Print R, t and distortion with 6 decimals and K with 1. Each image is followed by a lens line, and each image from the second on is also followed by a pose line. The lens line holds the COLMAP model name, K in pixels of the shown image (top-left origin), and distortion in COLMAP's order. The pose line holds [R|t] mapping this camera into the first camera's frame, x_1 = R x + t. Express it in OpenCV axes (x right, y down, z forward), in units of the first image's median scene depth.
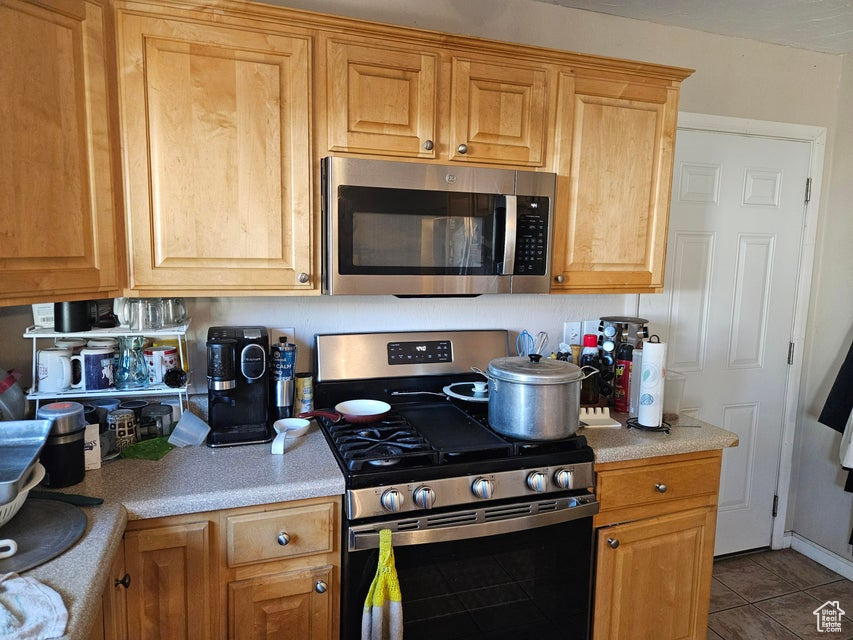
lens RADIAL K [[576.0, 0, 426.4], [0, 576.0, 322.3], [0, 0, 1]] dist [0.032167, 0.003082]
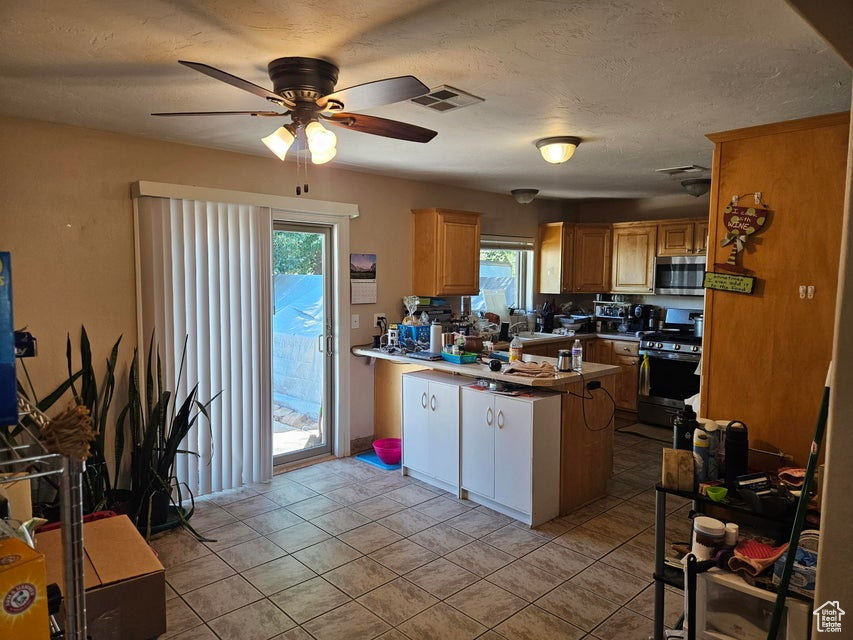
lens RADIAL K [[576.0, 0, 423.5], [0, 576.0, 317.8], [0, 0, 1]] dist [0.032167, 0.003082]
pose [[0.408568, 0.050542, -0.911328, 2.684213], [-0.115563, 0.993295, 0.003278, 0.268931], [0.905383, 0.103977, 0.411669, -1.888907]]
